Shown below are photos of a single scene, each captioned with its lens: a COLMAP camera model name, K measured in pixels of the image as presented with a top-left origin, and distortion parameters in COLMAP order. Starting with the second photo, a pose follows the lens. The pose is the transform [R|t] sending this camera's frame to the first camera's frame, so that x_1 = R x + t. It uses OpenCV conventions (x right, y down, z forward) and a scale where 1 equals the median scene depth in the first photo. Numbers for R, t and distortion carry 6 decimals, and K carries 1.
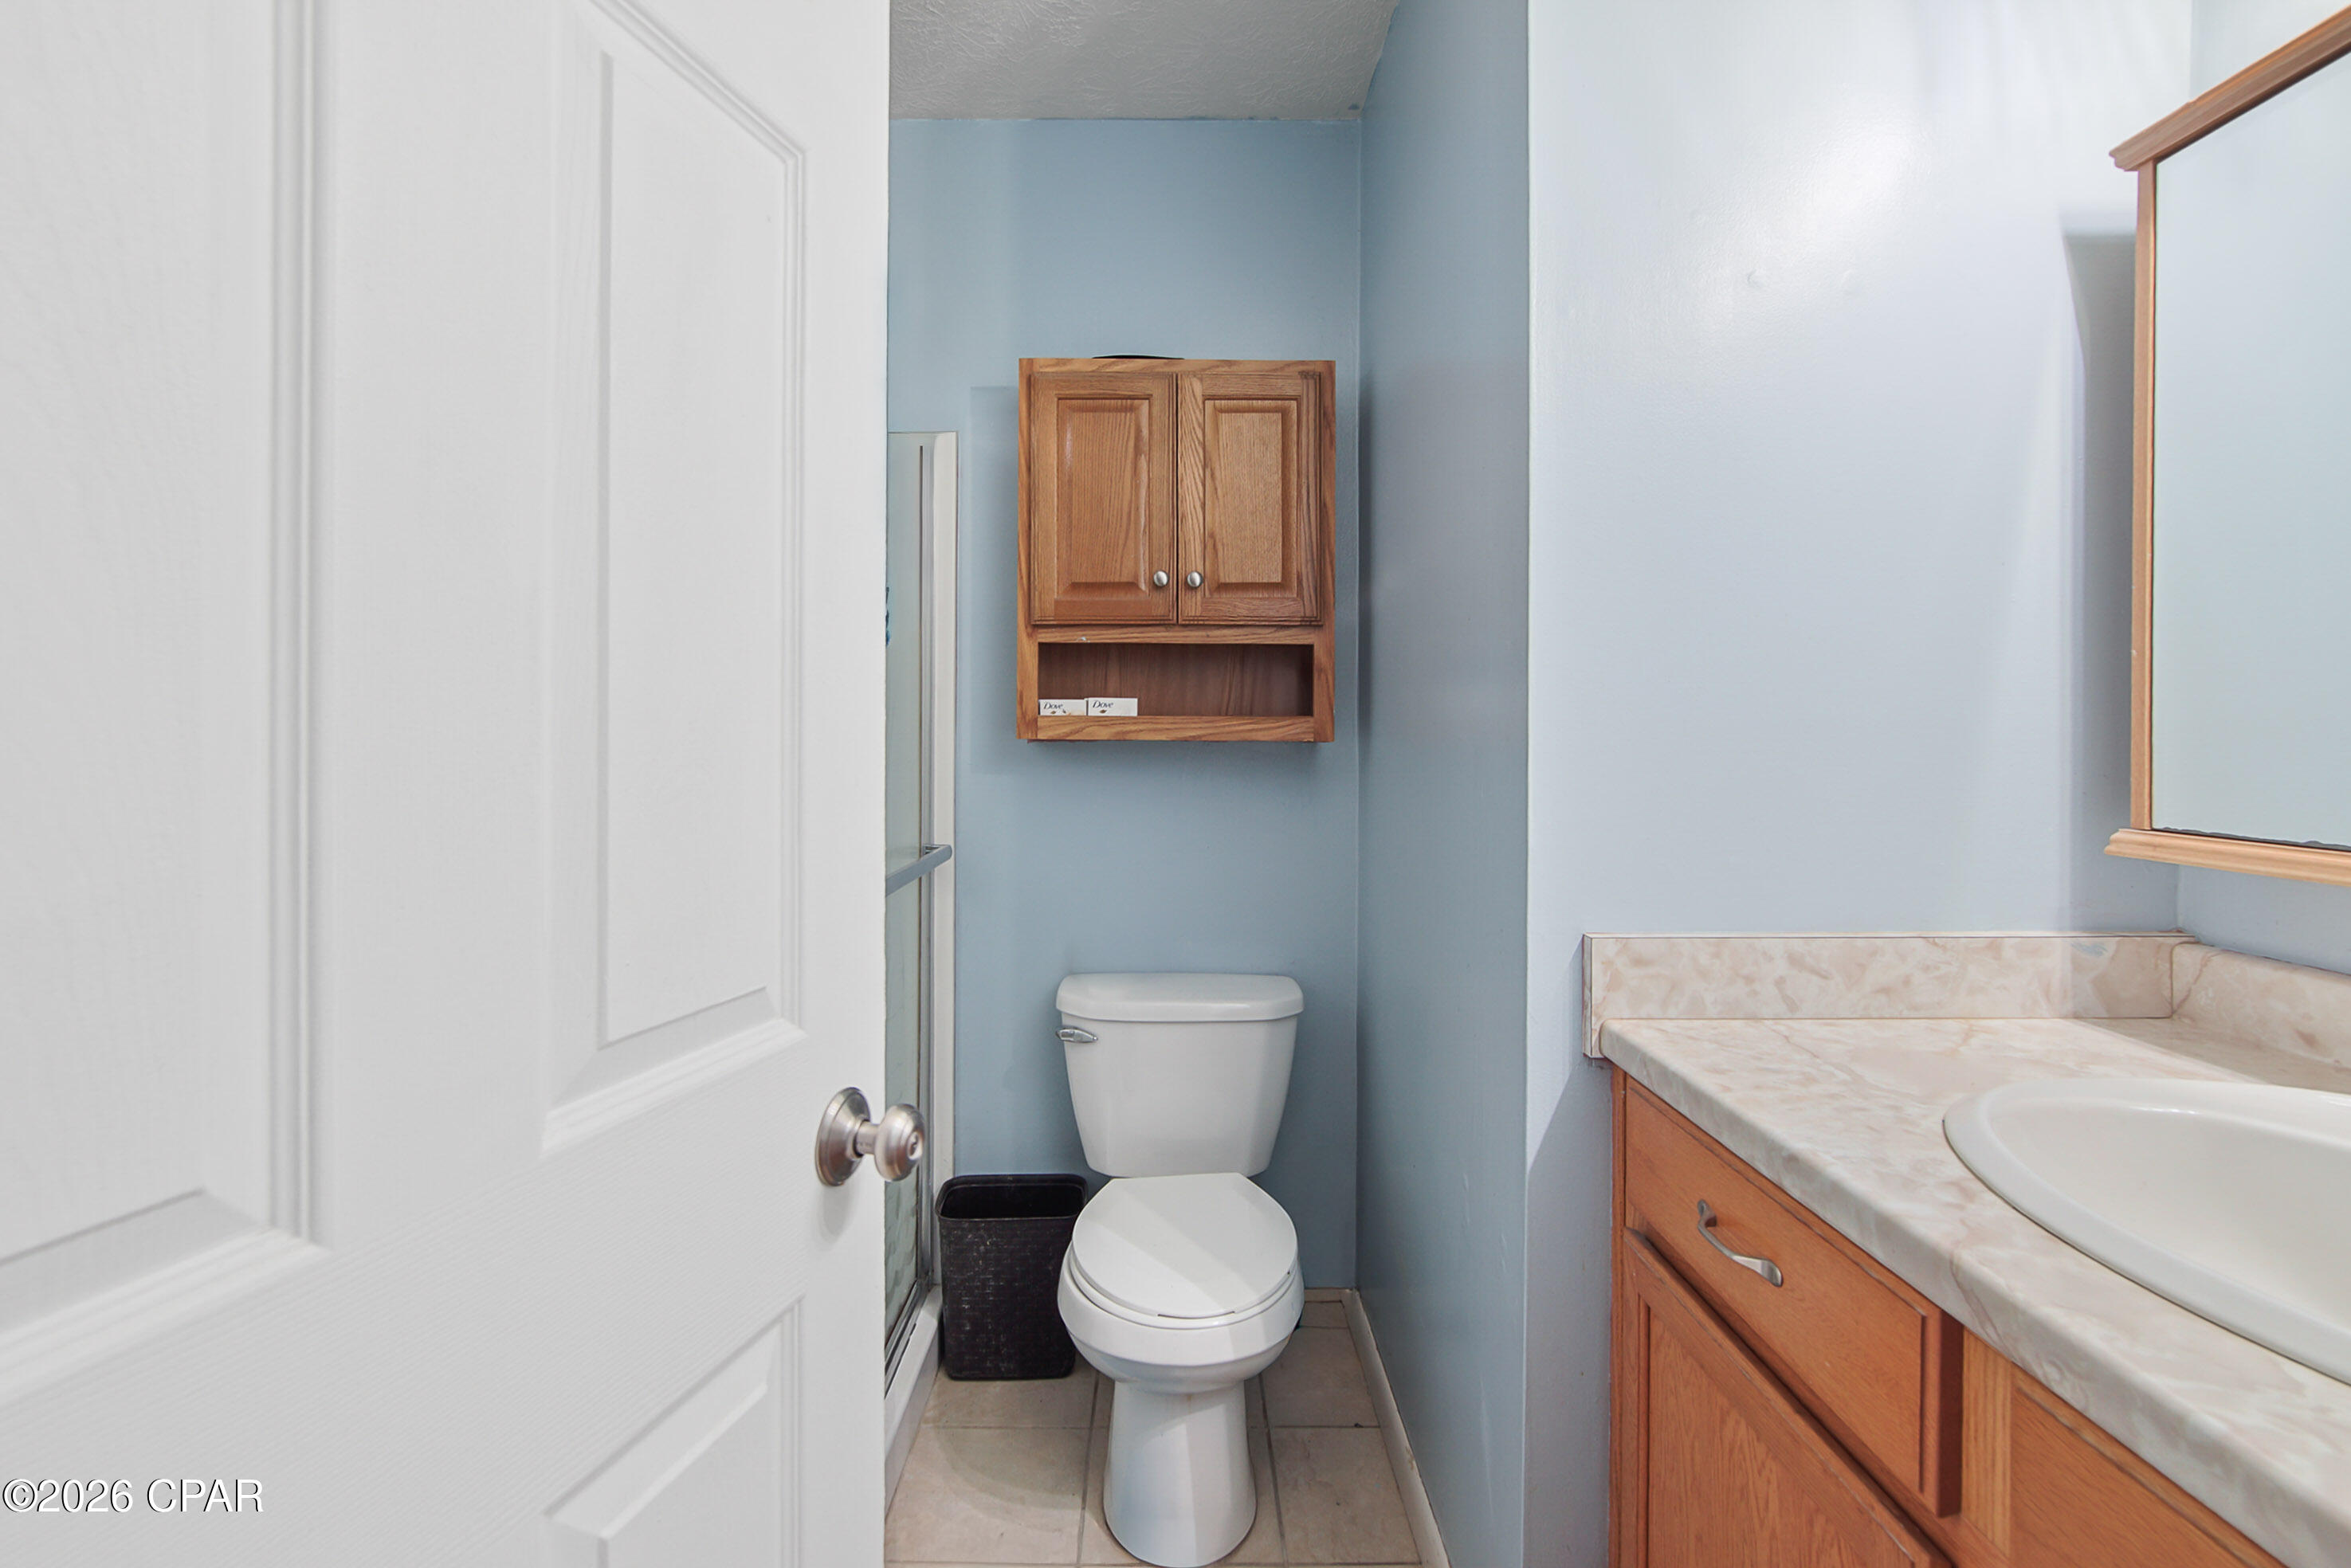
lens RADIAL K [[1053.2, 0, 1153.0], [0, 1053.2, 772.8], [0, 0, 1]] dist [-0.002913, -0.000018]
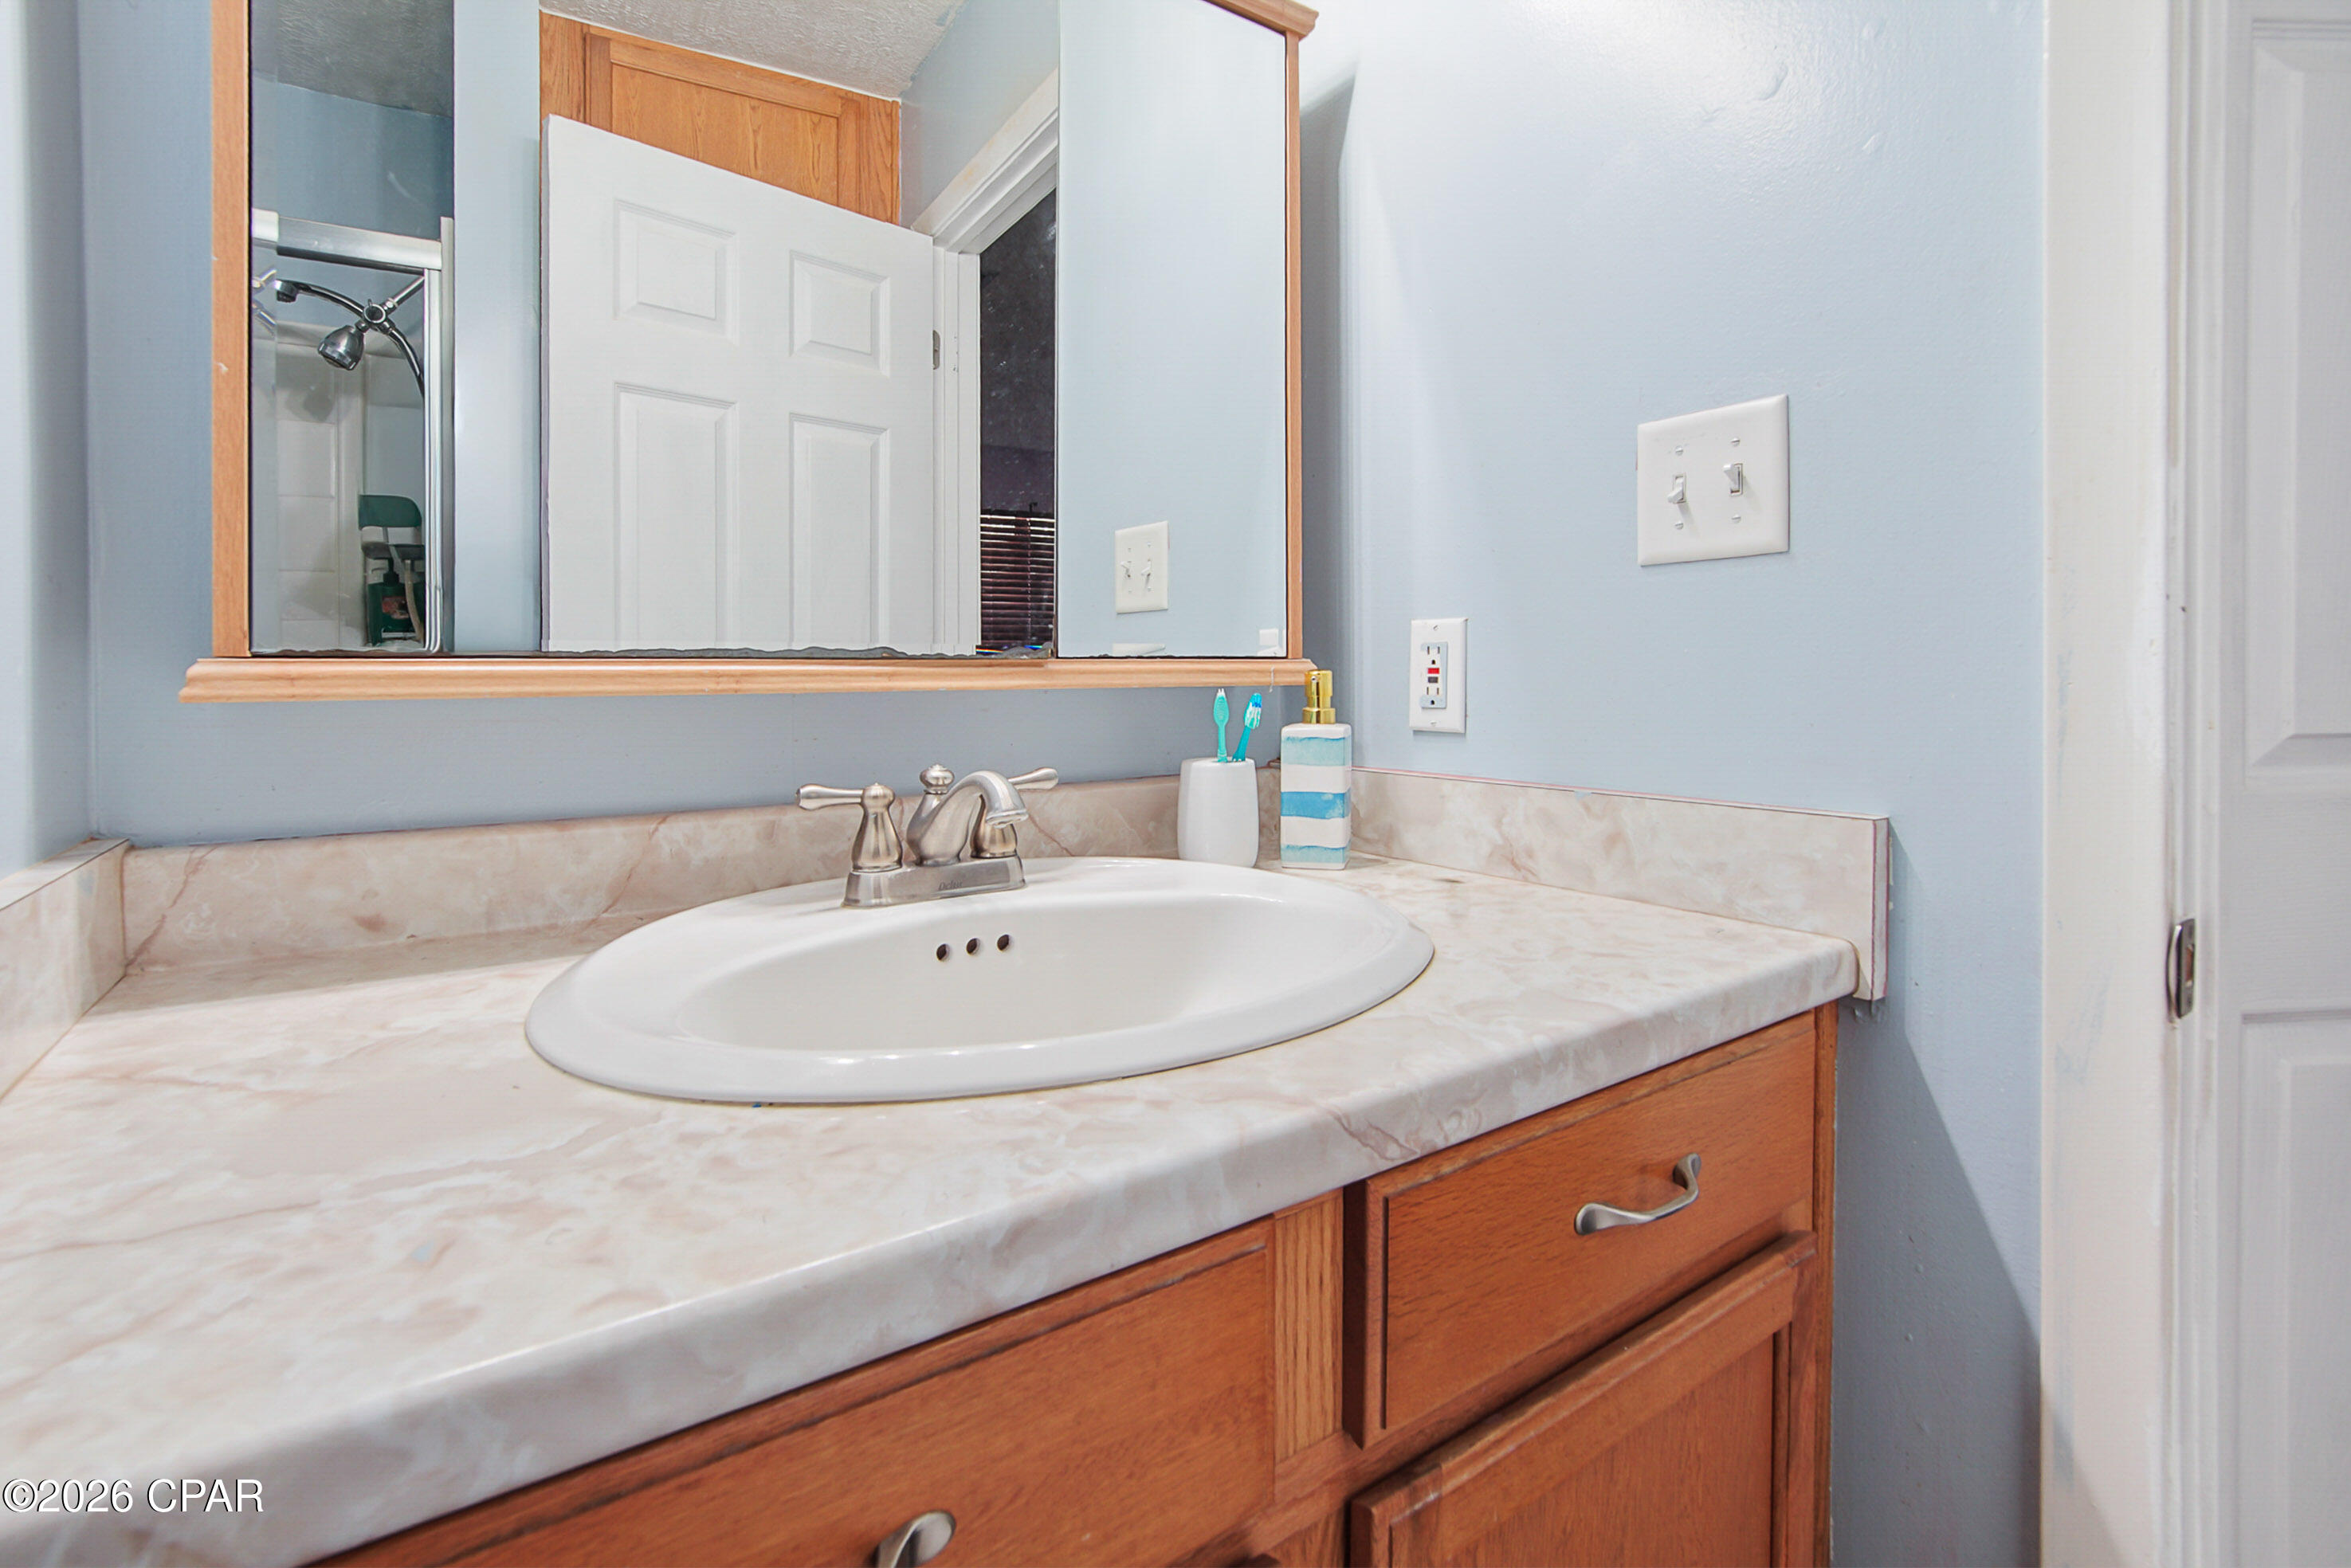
lens RADIAL K [[1054.6, 0, 1174.6], [0, 1054.6, 691.3], [0, 0, 1]] dist [-0.002876, 0.000243]
pose [[-0.574431, -0.007465, 0.818519, 0.163249], [0.037681, 0.998657, 0.035553, 0.099859], [-0.817685, 0.051265, -0.573379, 1.231750]]
